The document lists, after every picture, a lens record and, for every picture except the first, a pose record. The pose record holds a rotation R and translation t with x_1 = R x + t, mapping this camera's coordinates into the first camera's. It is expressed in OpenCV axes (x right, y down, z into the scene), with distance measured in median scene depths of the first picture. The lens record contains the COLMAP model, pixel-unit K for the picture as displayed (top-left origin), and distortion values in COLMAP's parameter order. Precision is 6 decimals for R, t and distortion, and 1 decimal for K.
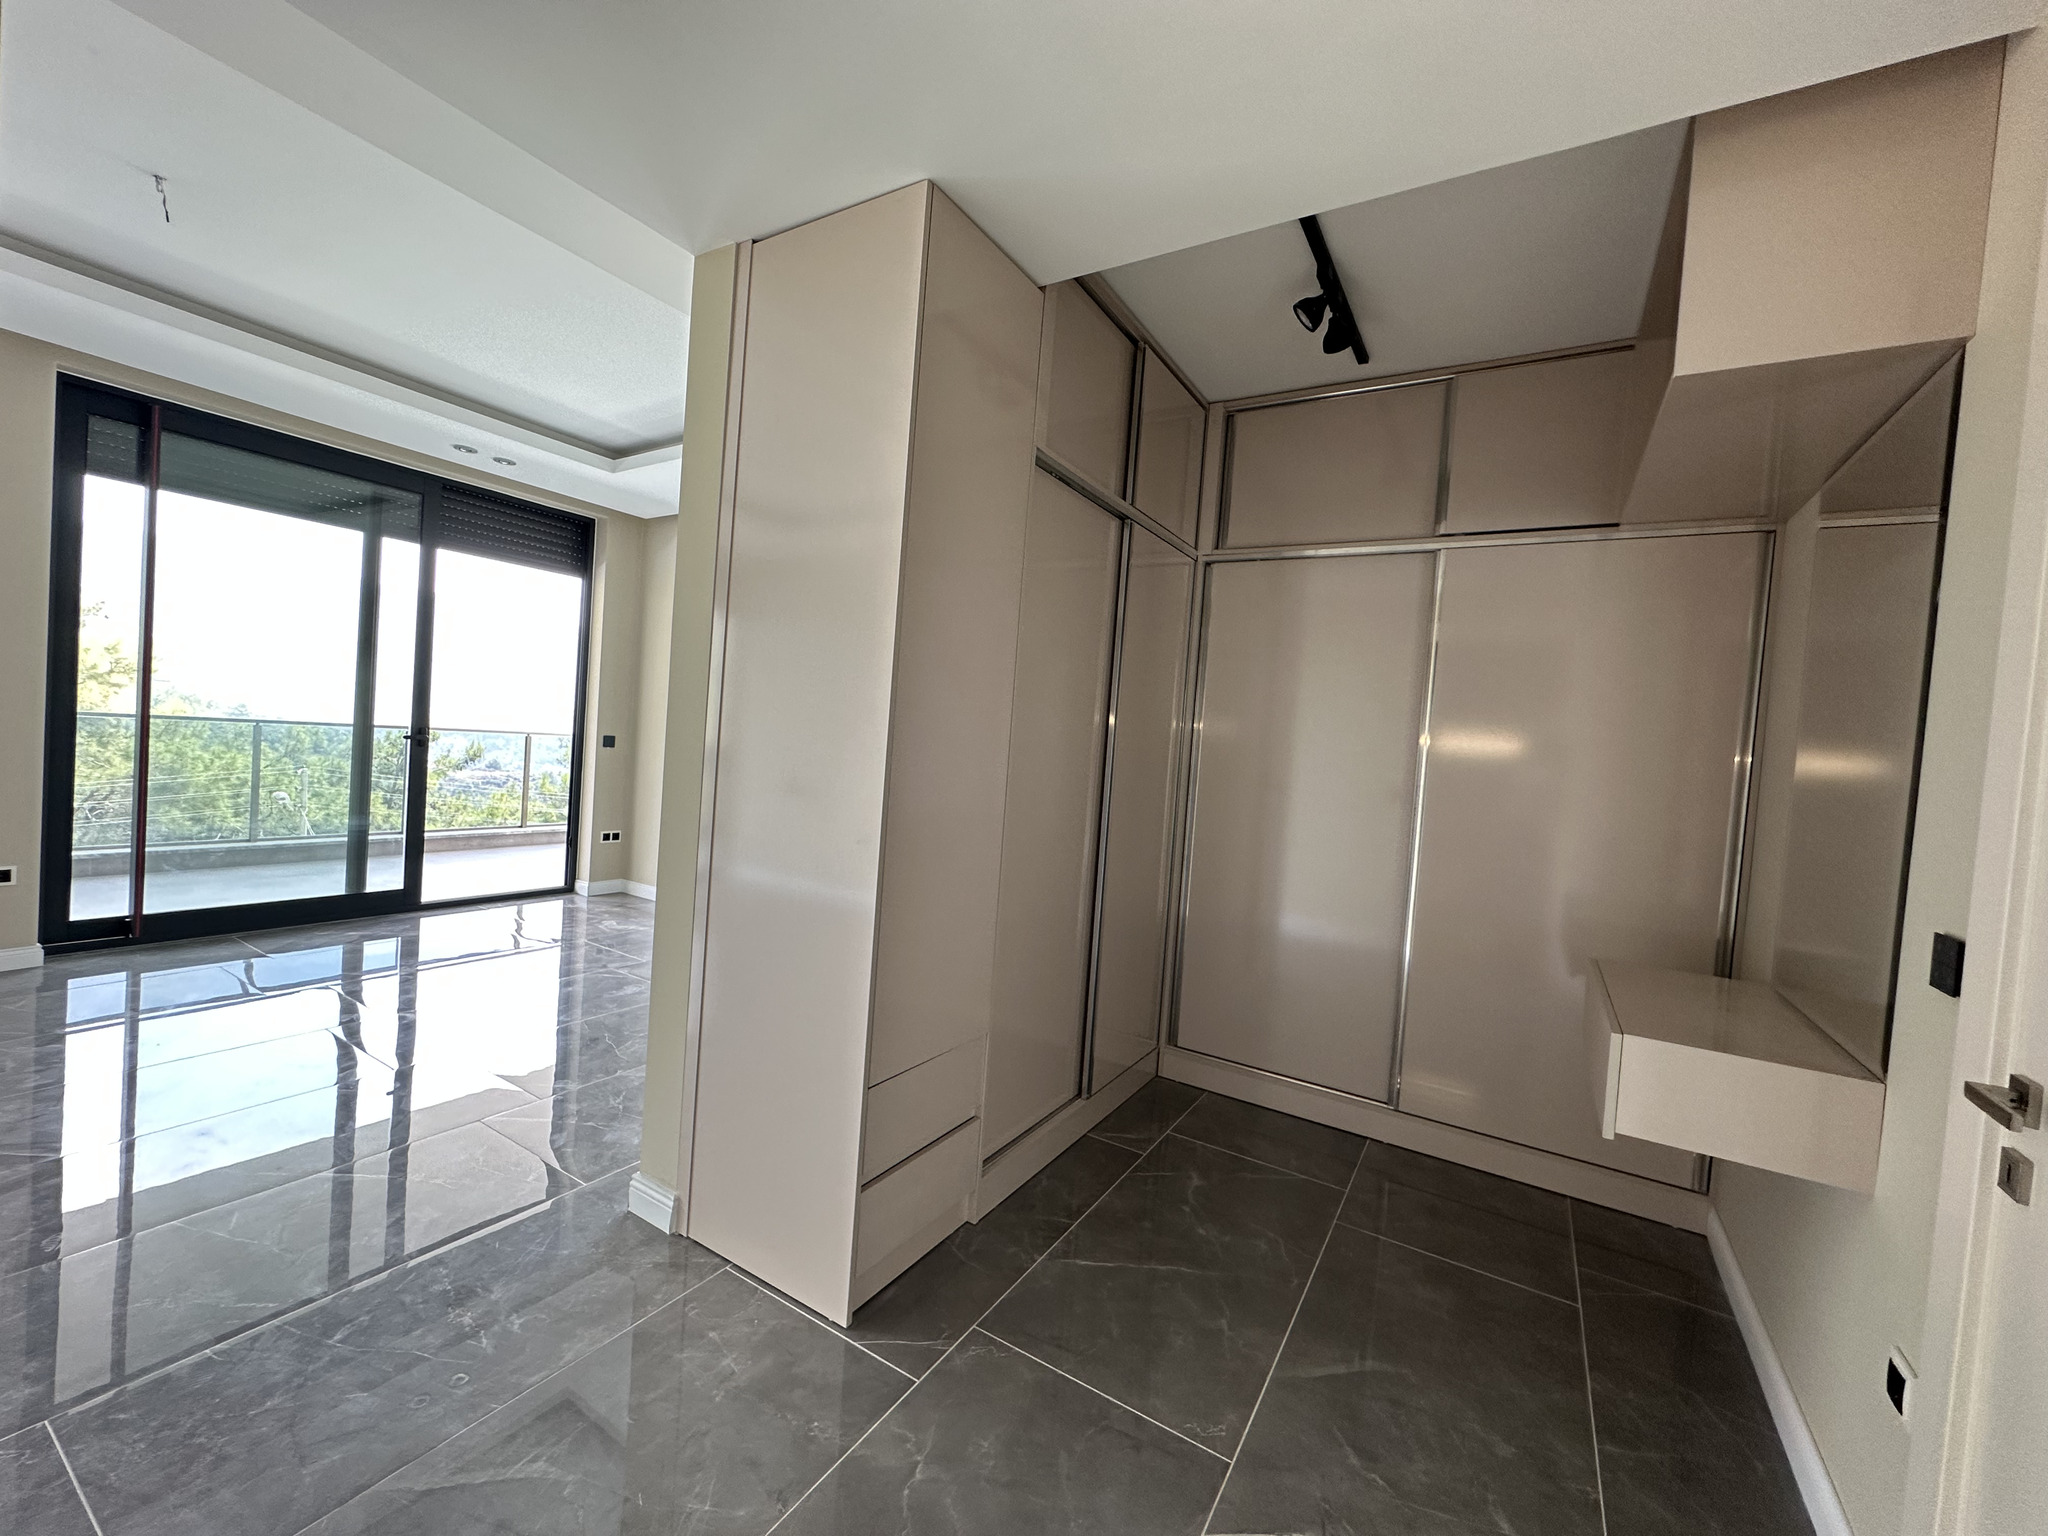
lens RADIAL K [[820.0, 0, 1012.1], [0, 820.0, 763.6], [0, 0, 1]] dist [-0.007346, 0.000456]
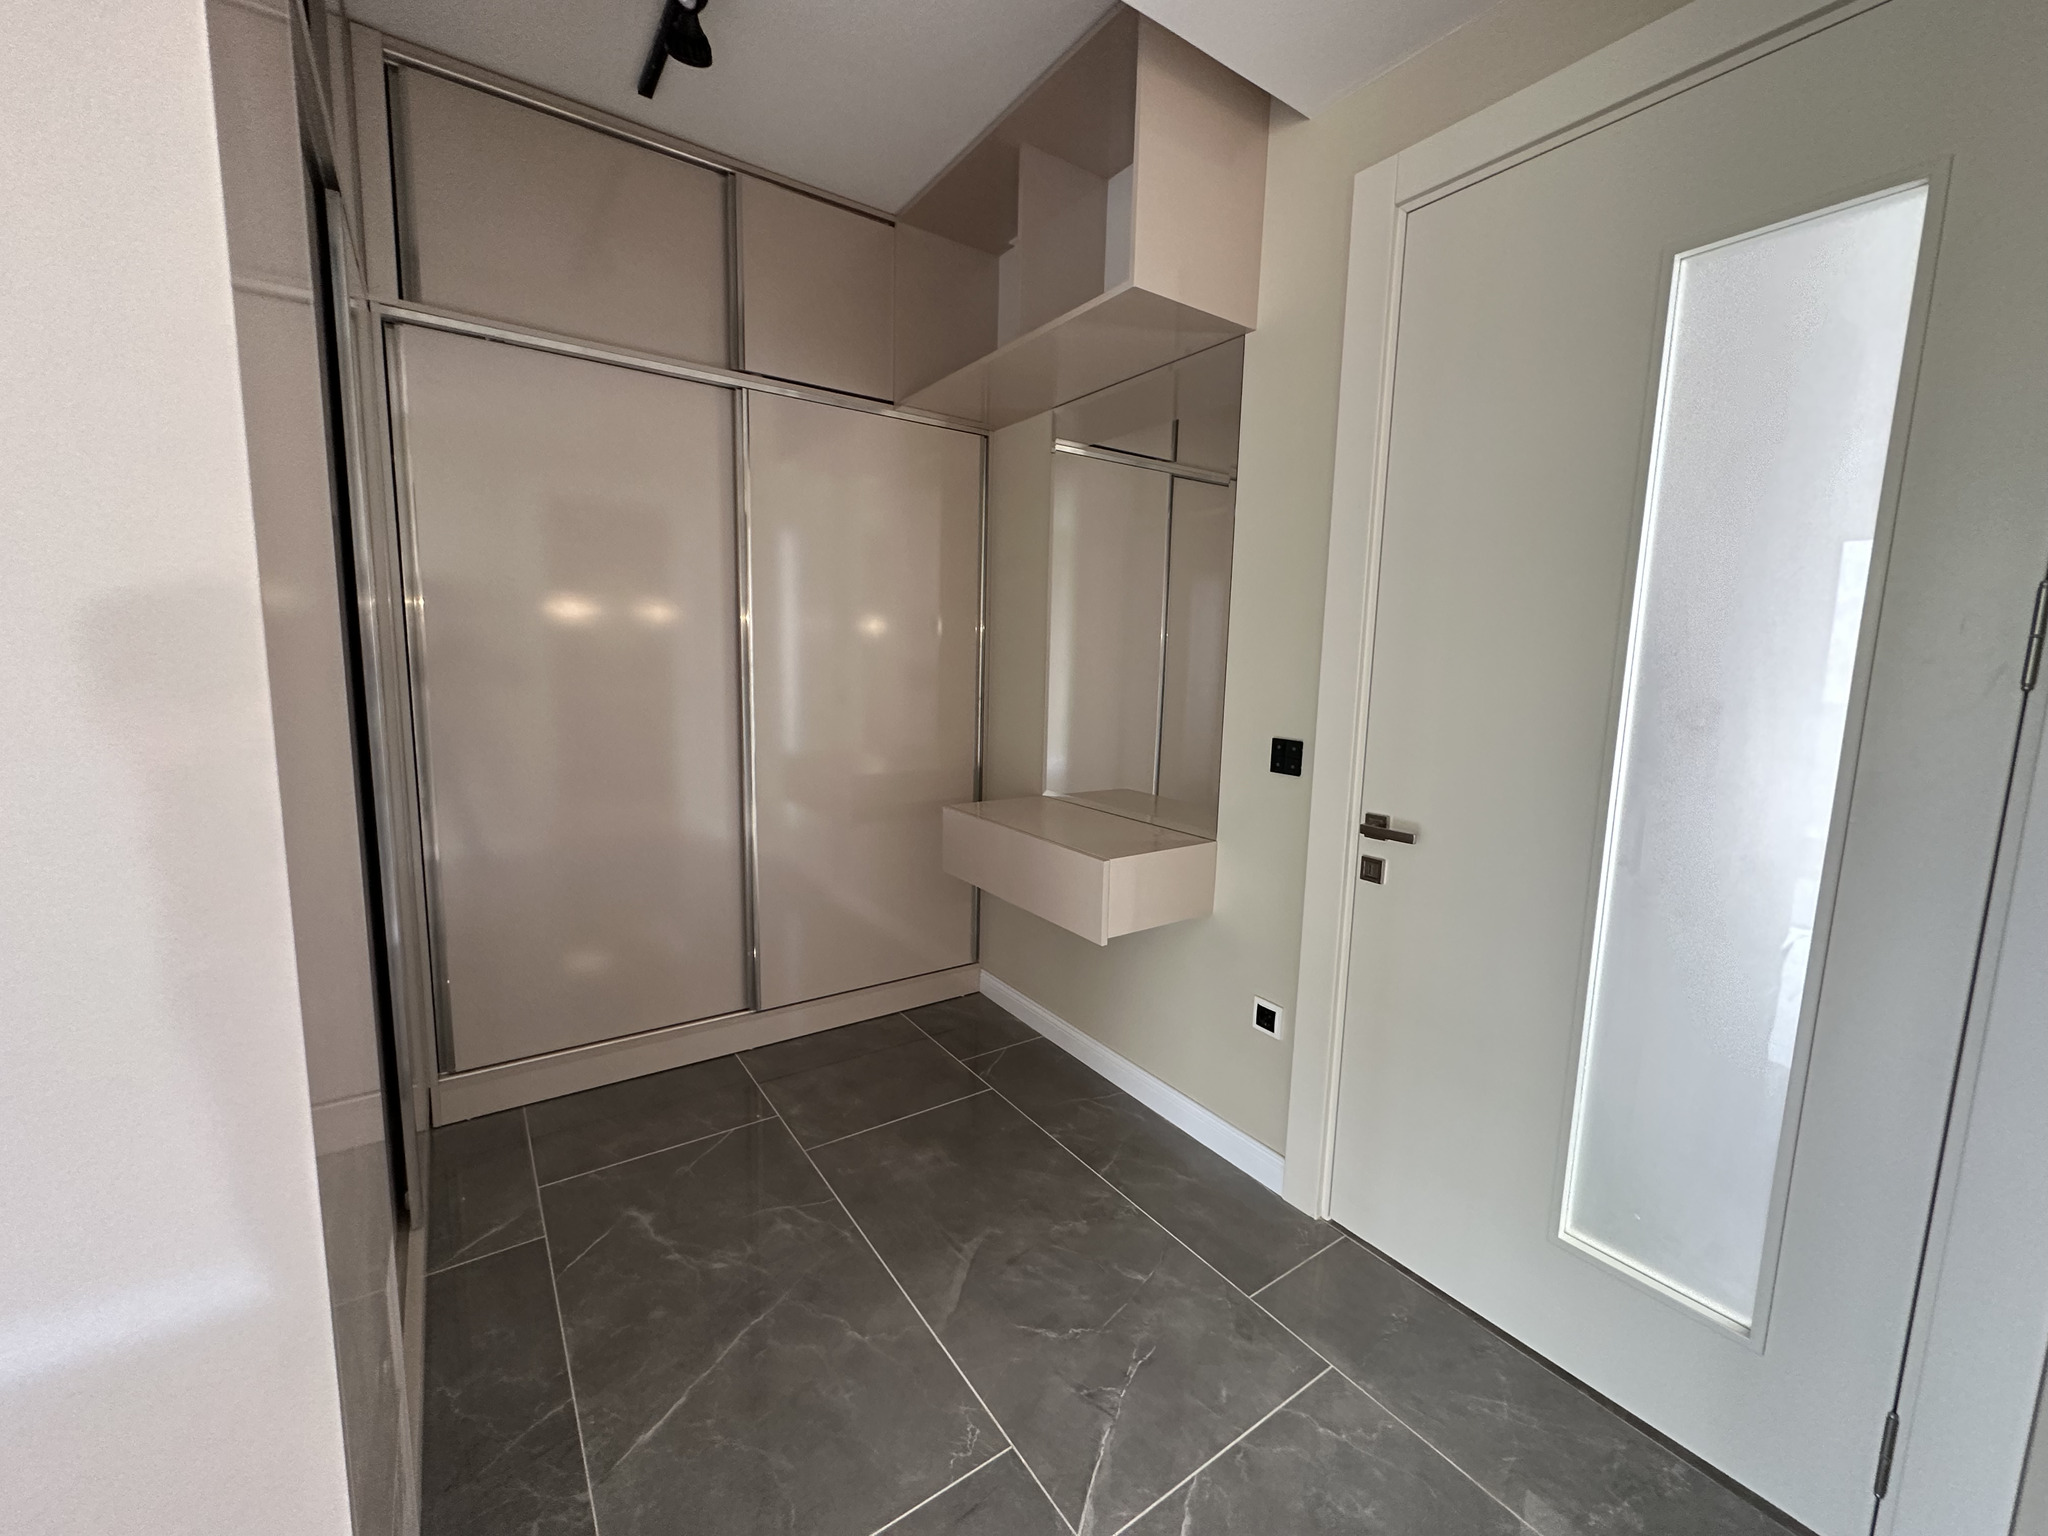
lens RADIAL K [[820.0, 0, 1020.3], [0, 820.0, 768.7], [0, 0, 1]] dist [-0.007346, 0.000456]
pose [[0.389942, -0.188823, 0.901272, -0.278264], [0.031956, 0.980936, 0.191687, -0.030219], [-0.920285, -0.045945, 0.388542, 0.481240]]
